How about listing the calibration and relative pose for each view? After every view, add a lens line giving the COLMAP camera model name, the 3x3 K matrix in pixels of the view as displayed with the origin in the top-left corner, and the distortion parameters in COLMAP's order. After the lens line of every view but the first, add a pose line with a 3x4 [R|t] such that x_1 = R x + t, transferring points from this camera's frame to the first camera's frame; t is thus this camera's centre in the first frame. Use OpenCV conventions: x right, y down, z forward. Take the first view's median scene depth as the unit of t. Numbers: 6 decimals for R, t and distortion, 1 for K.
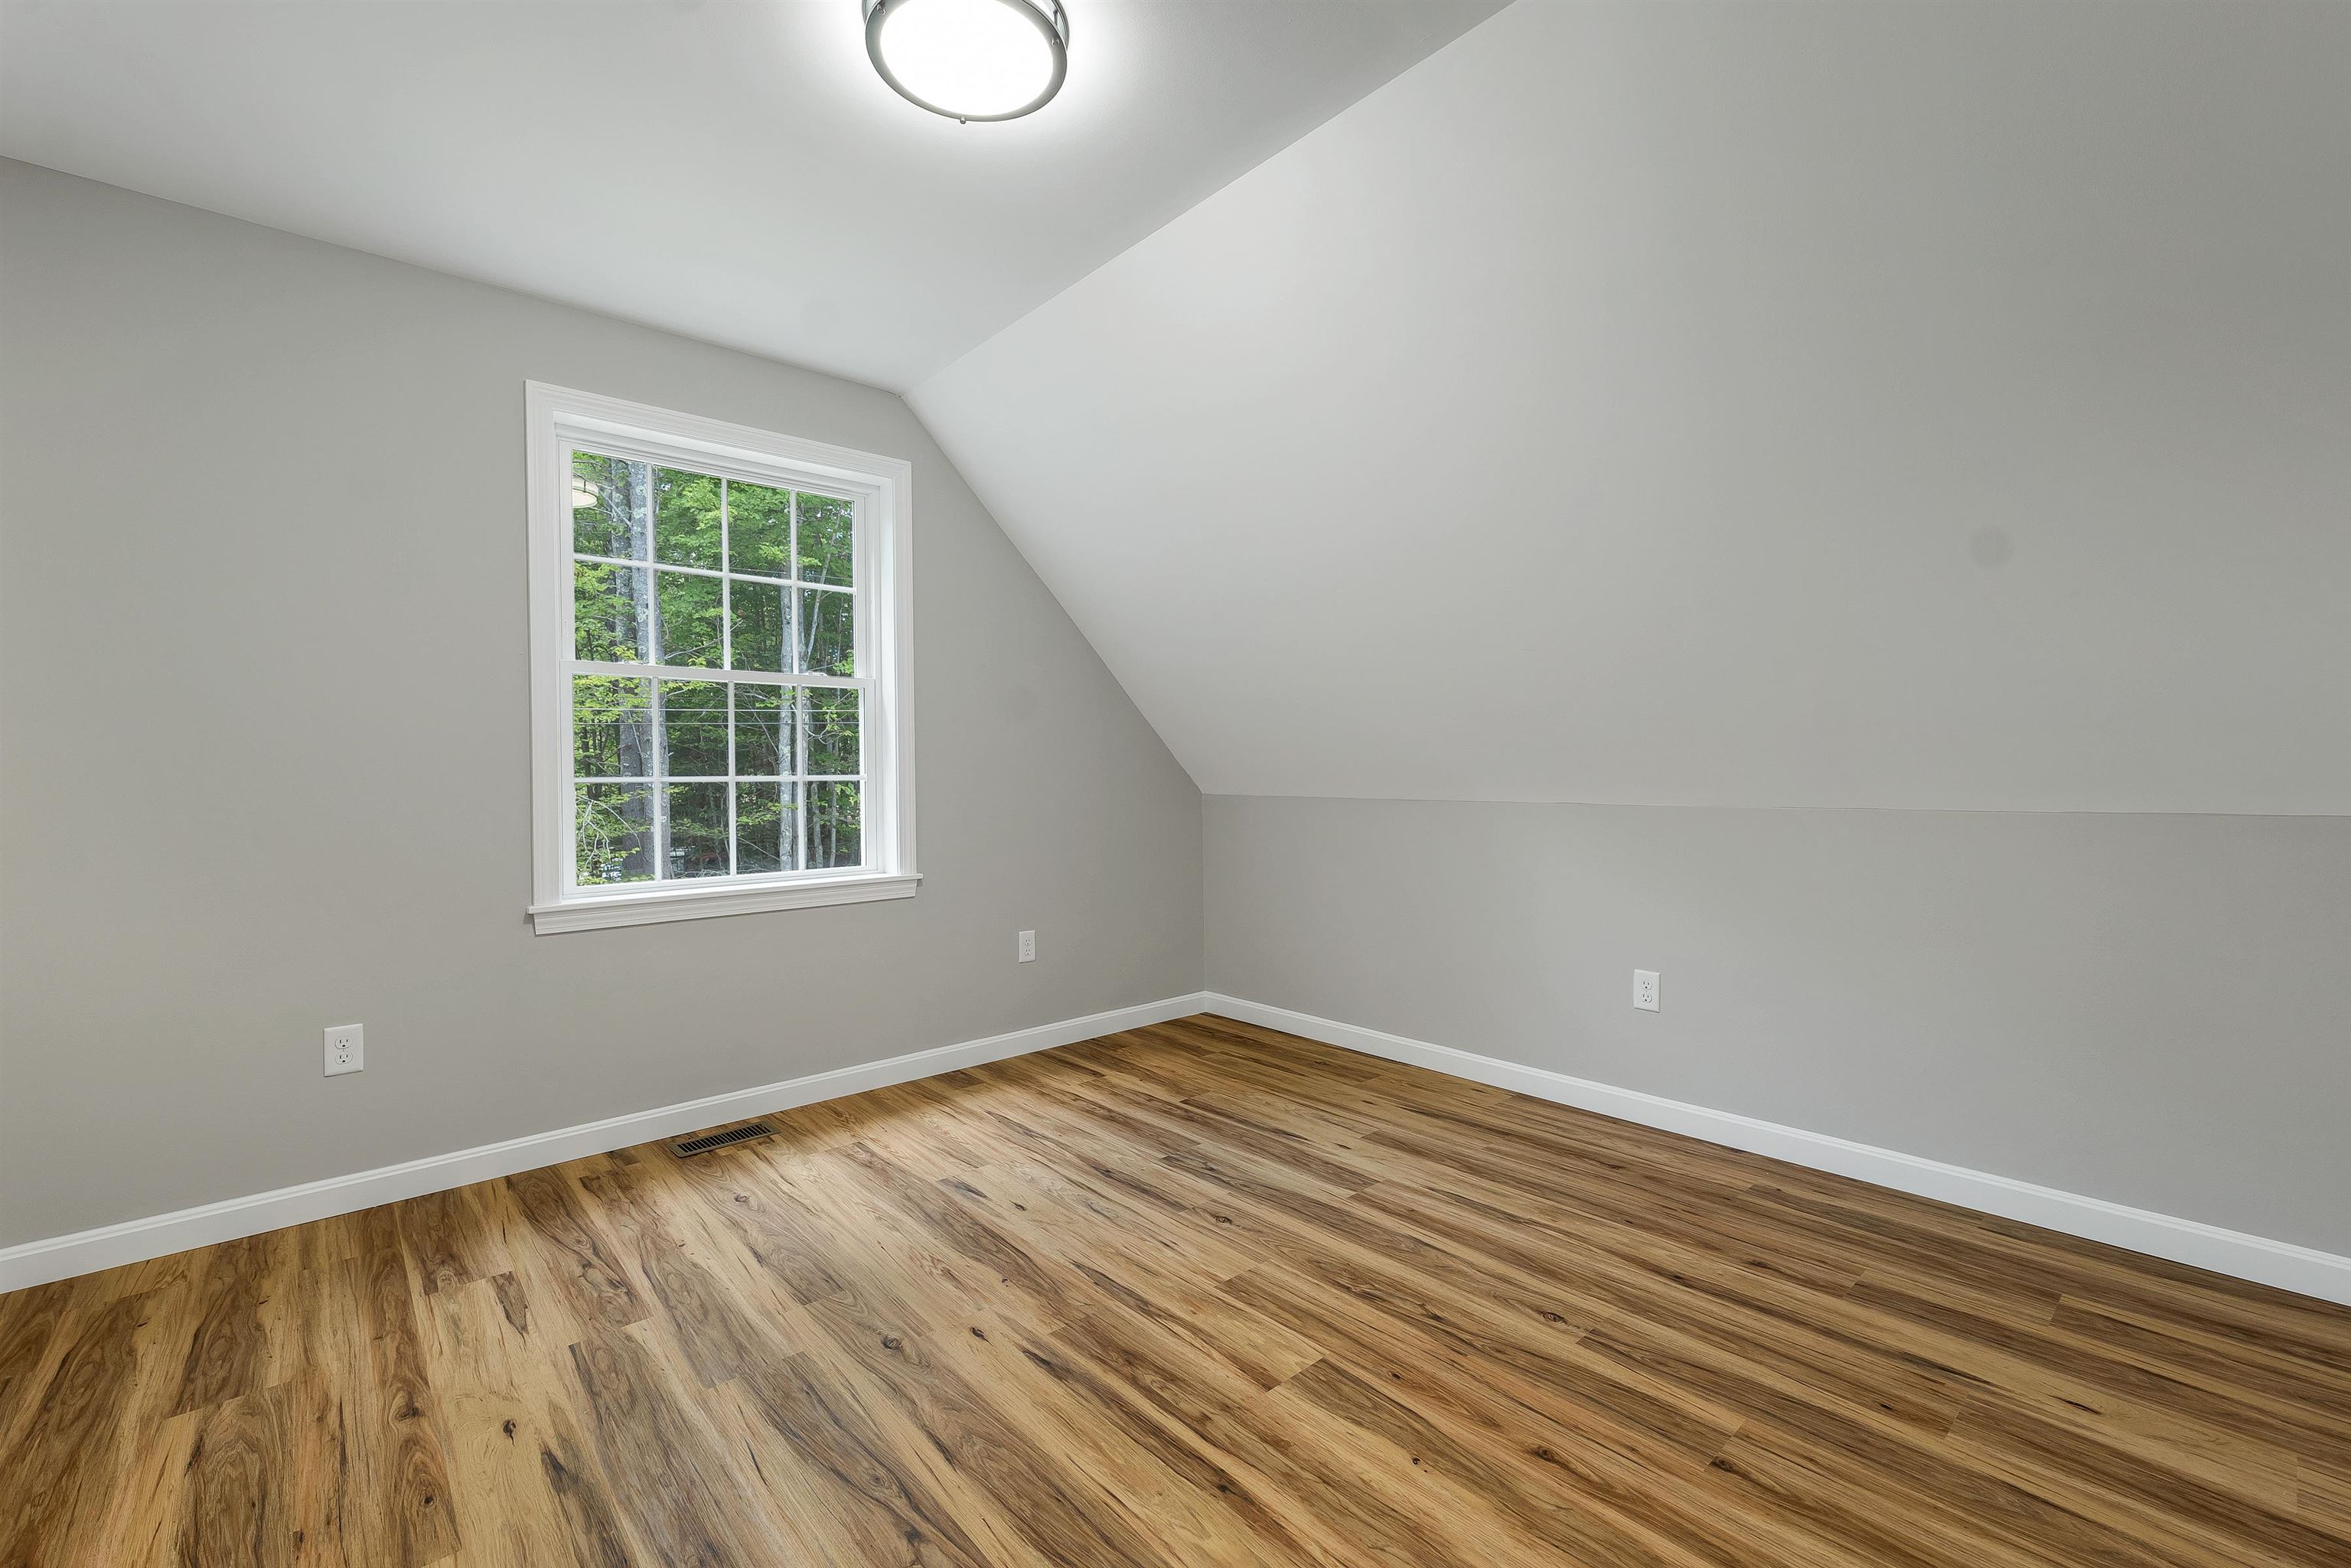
lens RADIAL K [[977.0, 0, 1167.4], [0, 977.0, 794.9], [0, 0, 1]] dist [0.000673, 0.000017]
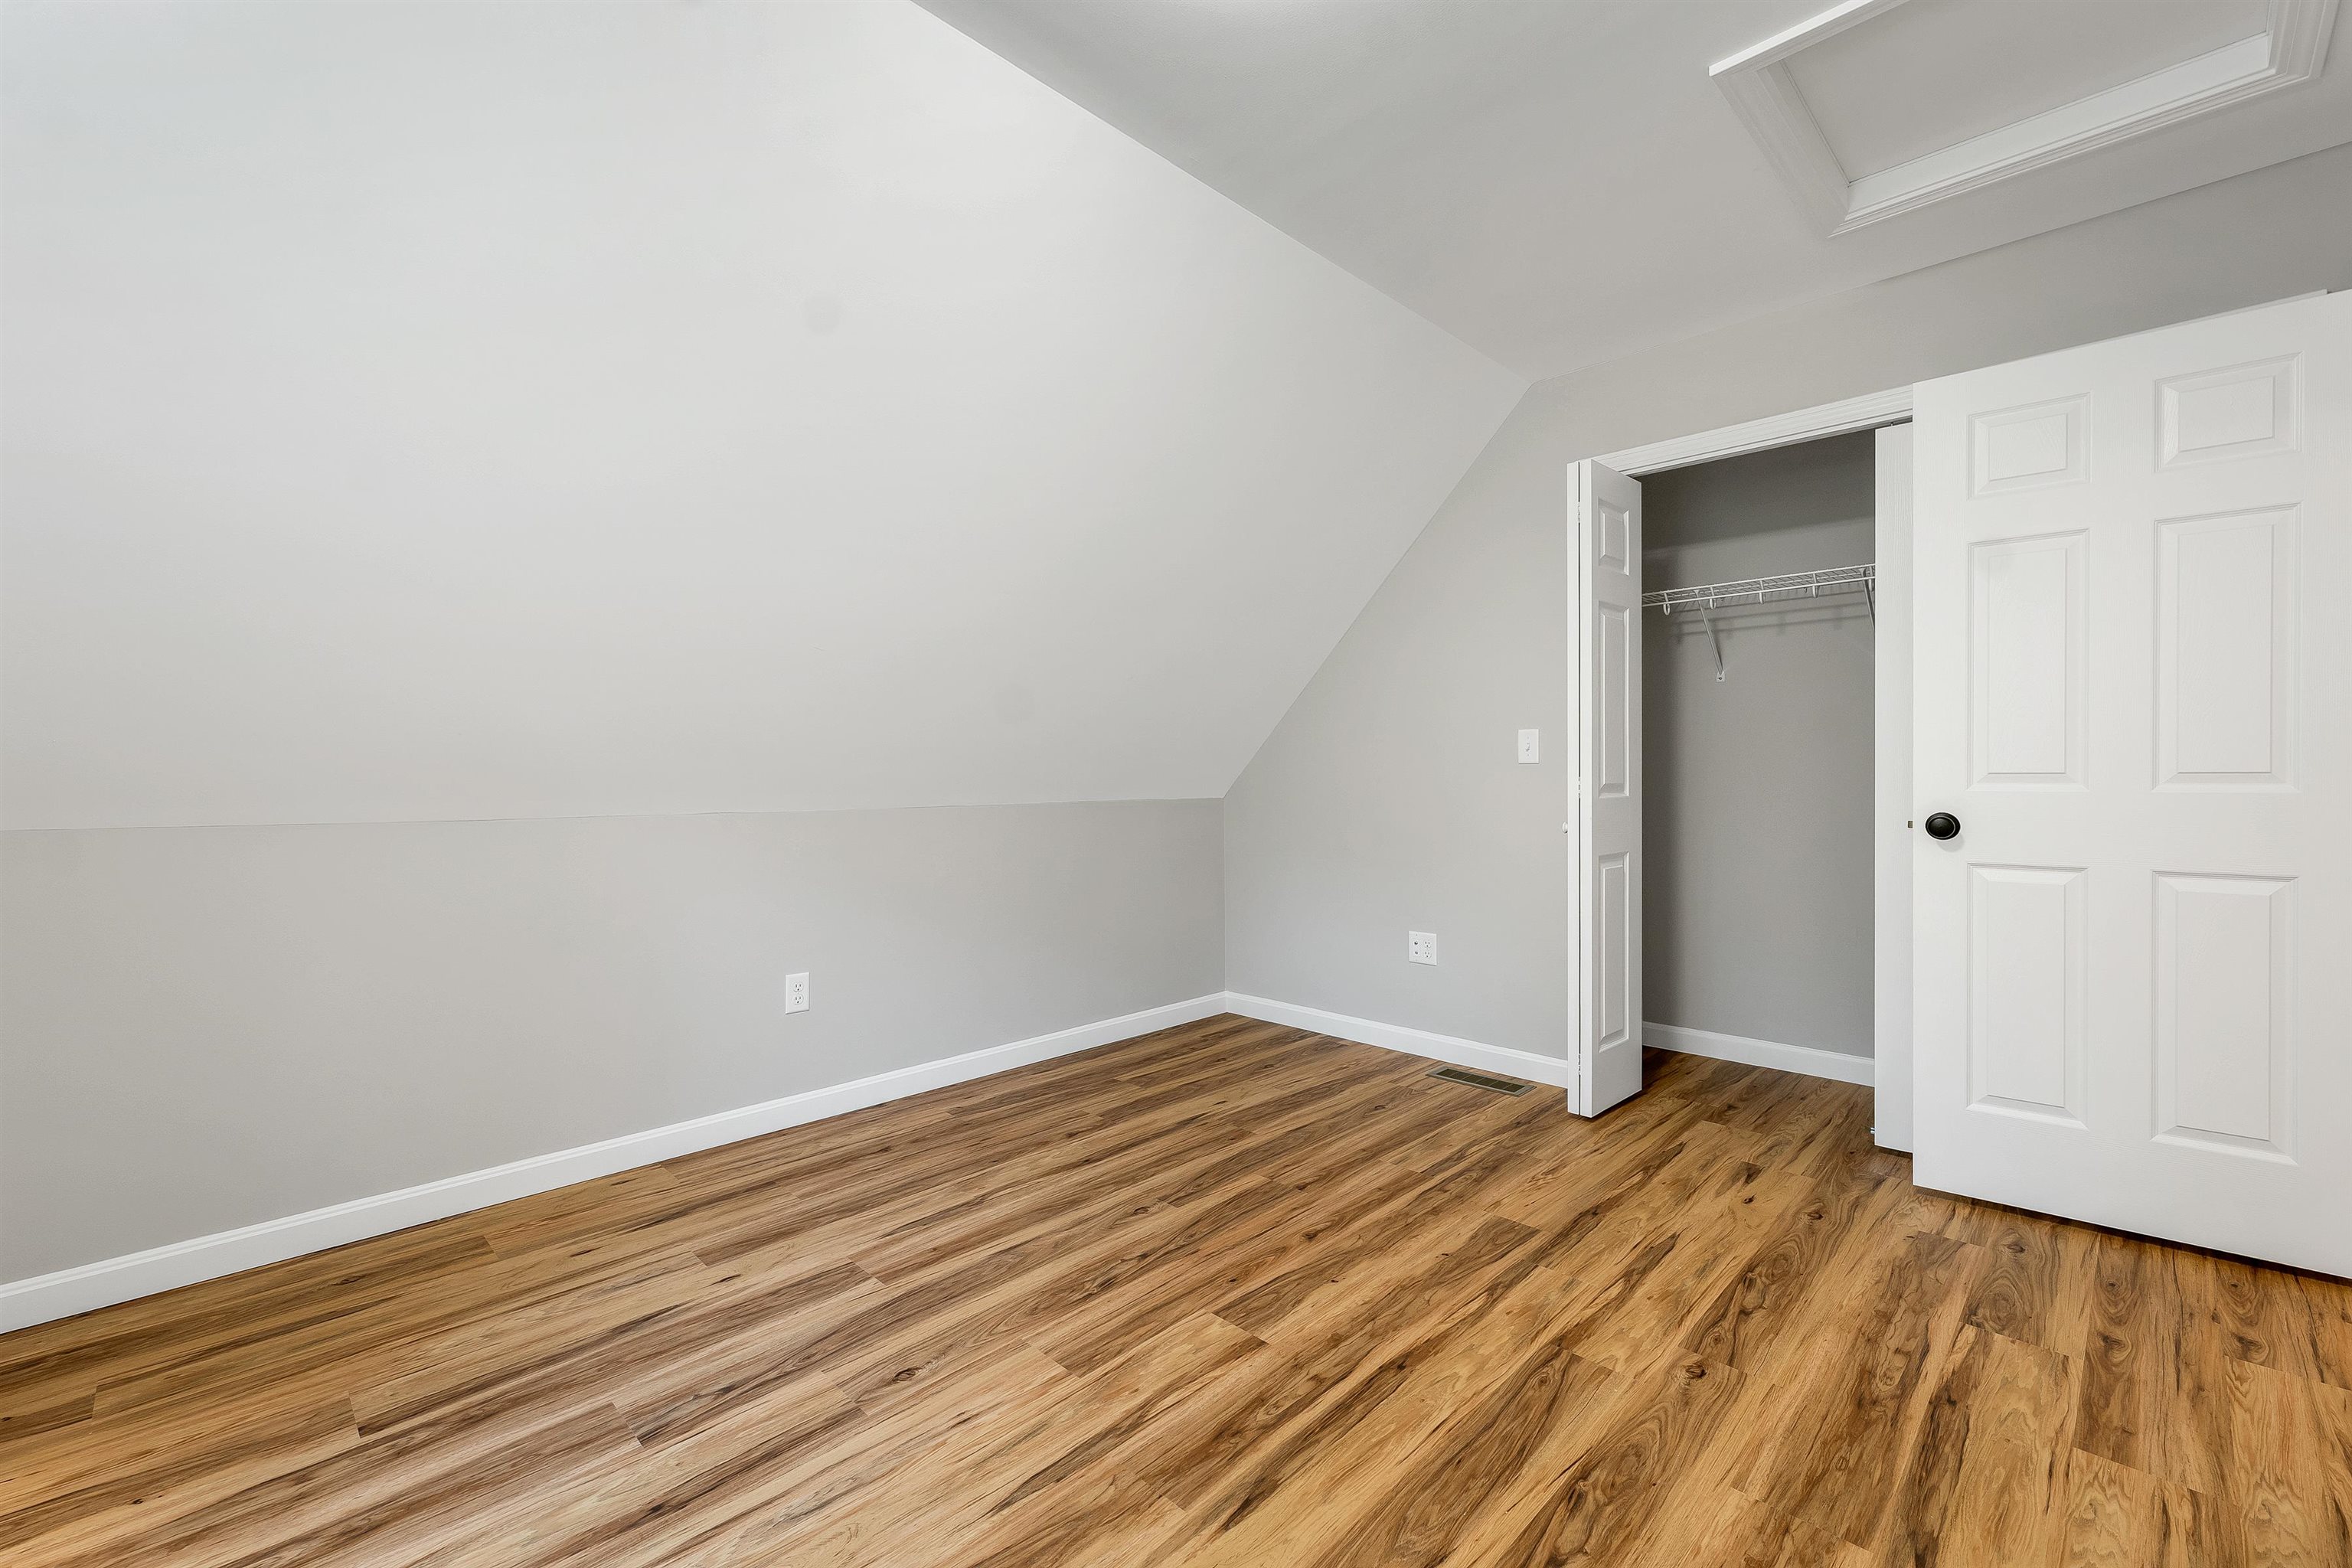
lens RADIAL K [[987.7, 0, 1178.2], [0, 987.7, 734.1], [0, 0, 1]] dist [-0.000201, 0.000109]
pose [[-0.066255, 0.050010, 0.996549, -0.711033], [0.029555, 0.998403, -0.048138, -0.009461], [-0.997365, 0.026263, -0.067627, 0.810062]]
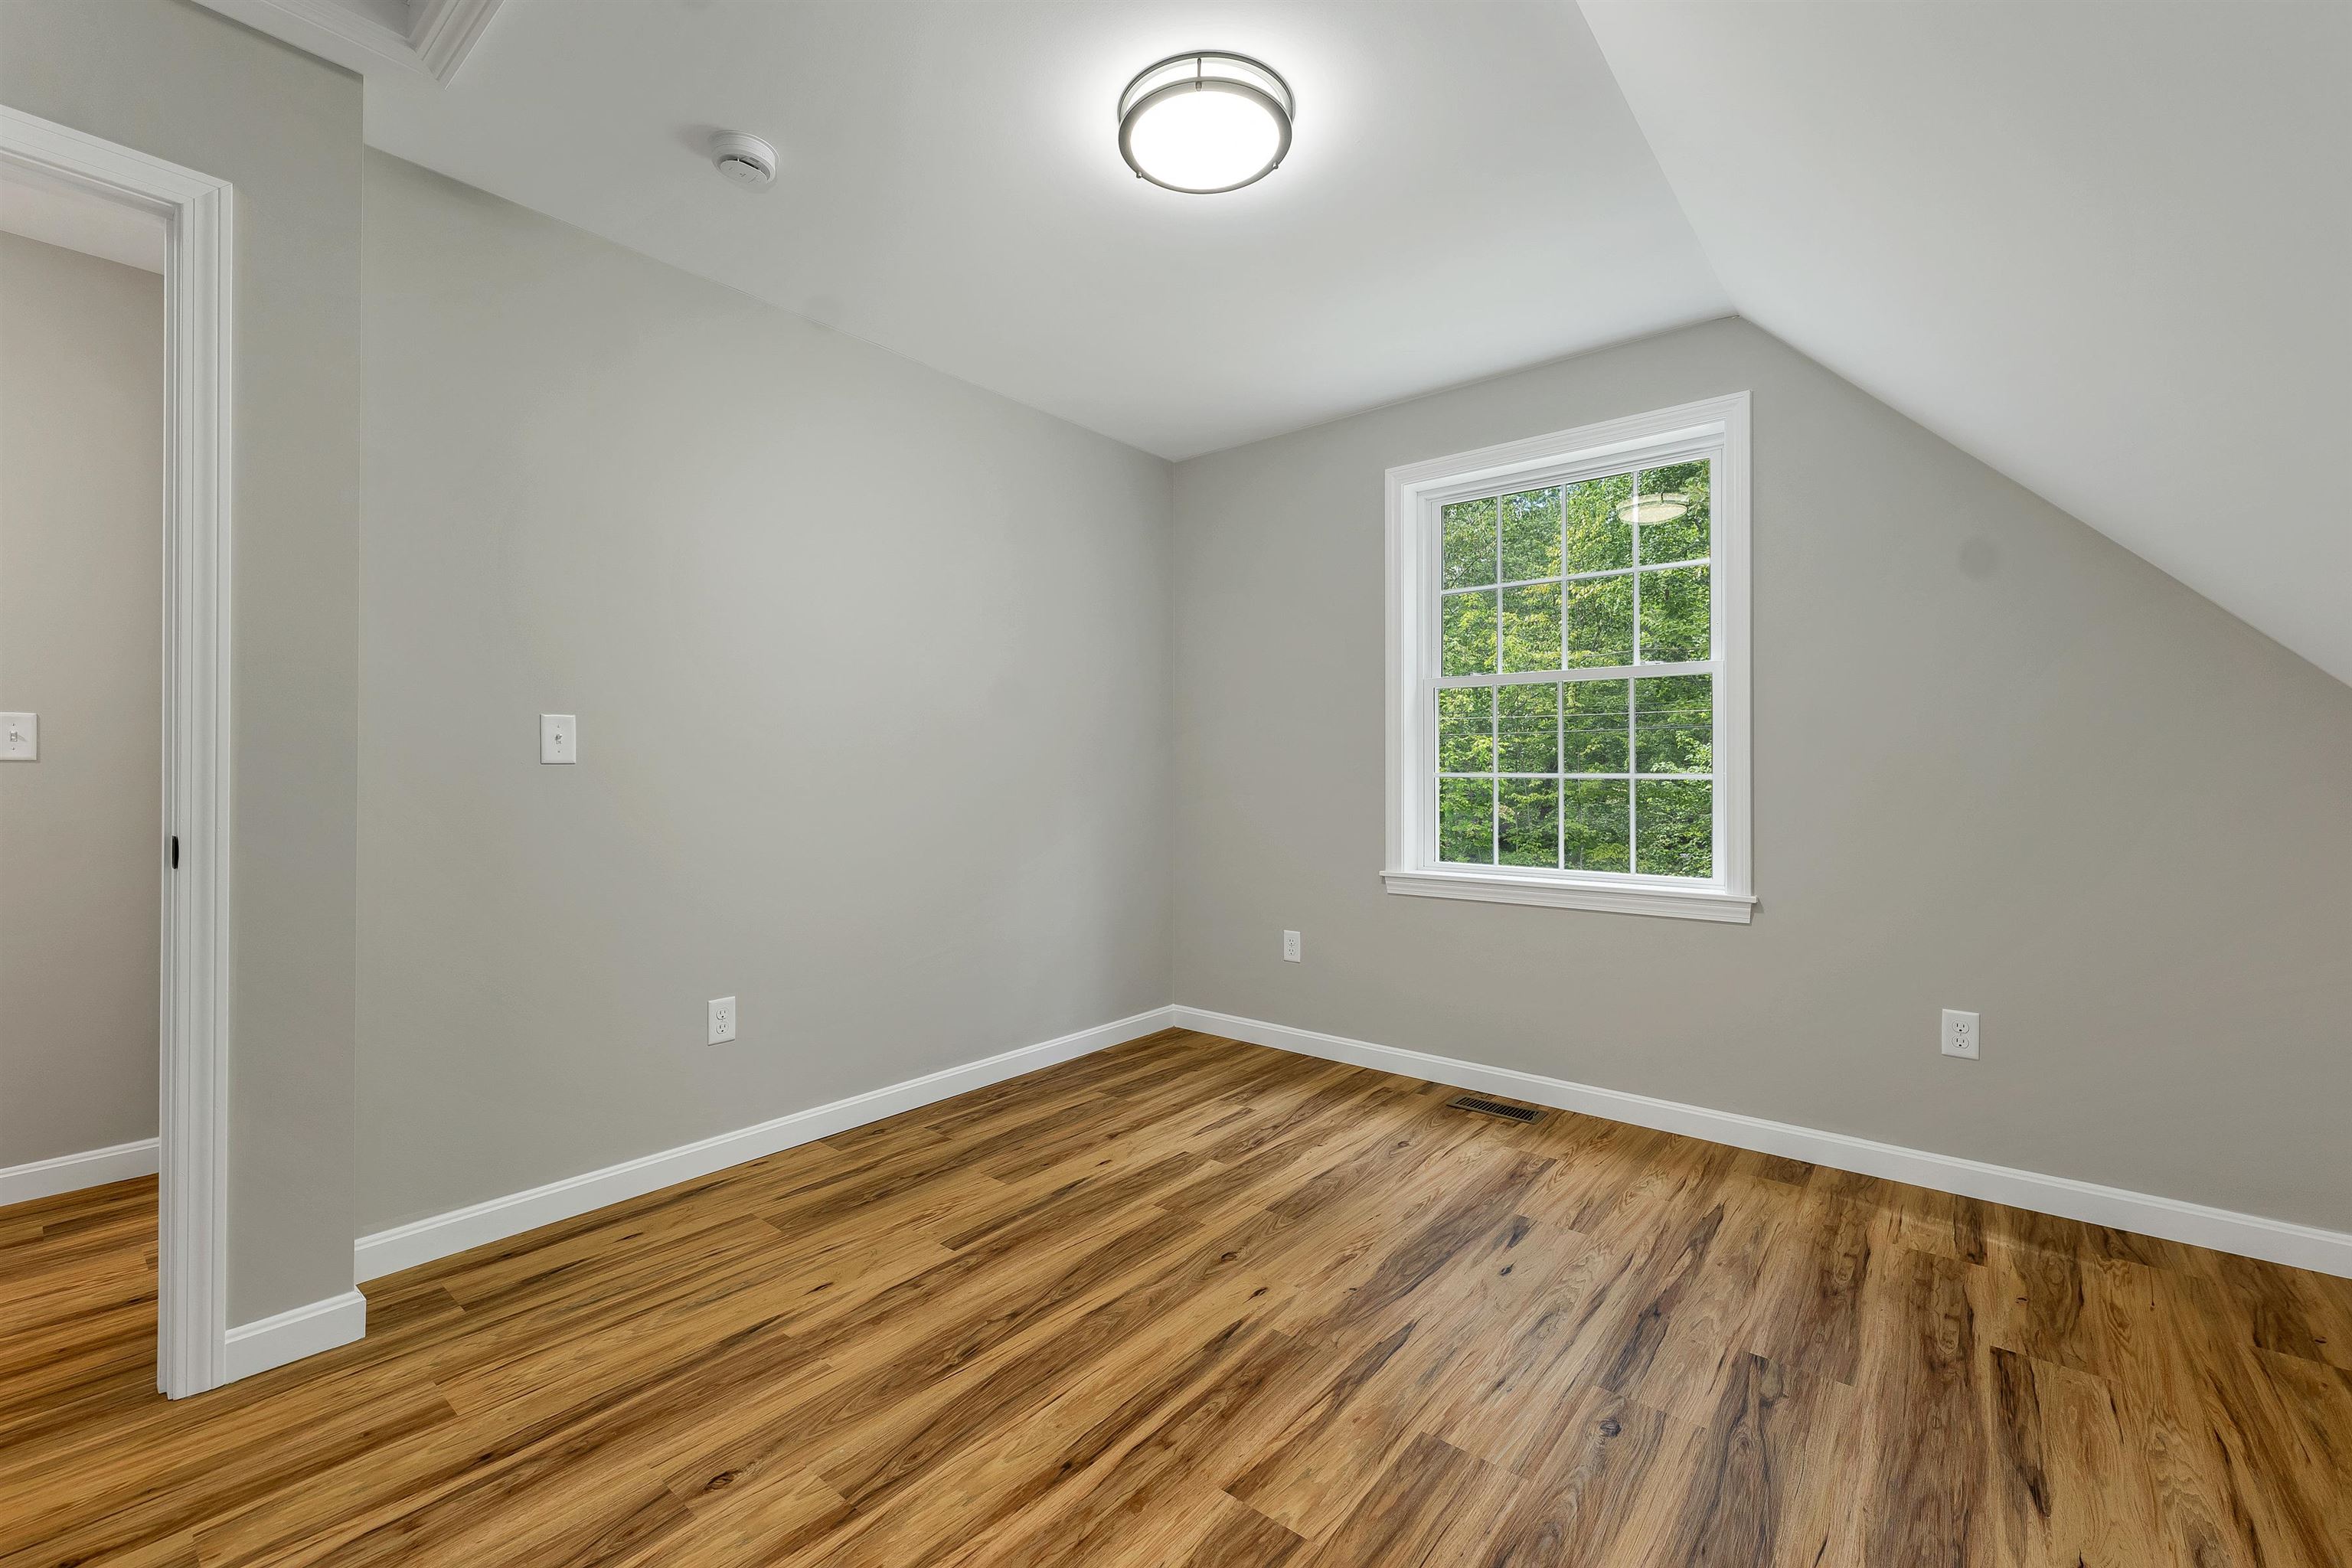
lens RADIAL K [[971.5, 0, 1177.1], [0, 971.5, 788.3], [0, 0, 1]] dist [0.000321, -0.000202]
pose [[0.164443, 0.025652, -0.986053, 0.649636], [-0.026853, 0.999408, 0.021521, -0.018823], [0.986021, 0.022940, 0.165035, 0.563744]]
